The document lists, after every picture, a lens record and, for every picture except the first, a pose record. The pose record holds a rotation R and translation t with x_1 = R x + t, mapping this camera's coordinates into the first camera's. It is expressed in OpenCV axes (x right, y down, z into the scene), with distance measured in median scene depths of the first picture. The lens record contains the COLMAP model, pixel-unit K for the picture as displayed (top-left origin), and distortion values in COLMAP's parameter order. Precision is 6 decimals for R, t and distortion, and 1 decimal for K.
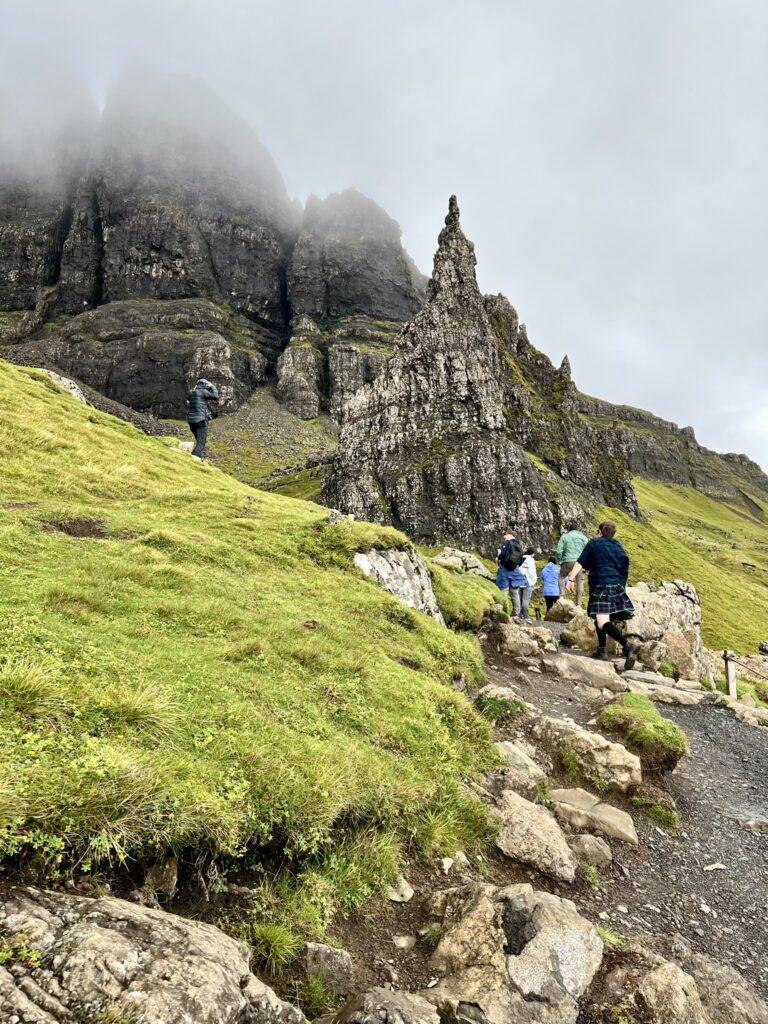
lens RADIAL K [[760.1, 0, 382.5], [0, 760.1, 512.6], [0, 0, 1]] dist [0.017646, -0.023930]
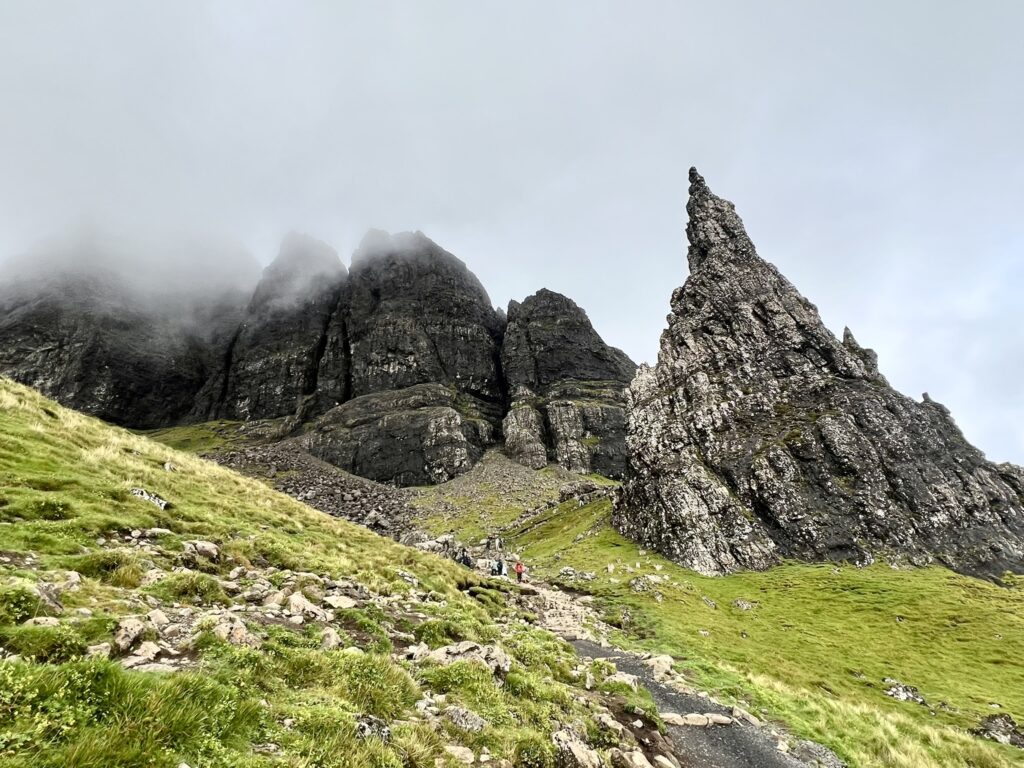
lens RADIAL K [[569.7, 0, 514.9], [0, 569.7, 386.7], [0, 0, 1]] dist [0.004128, -0.001249]
pose [[0.986371, -0.146780, -0.074350, -0.053857], [0.117297, 0.944179, -0.307843, 0.008131], [0.115385, 0.294926, 0.948528, 0.211693]]
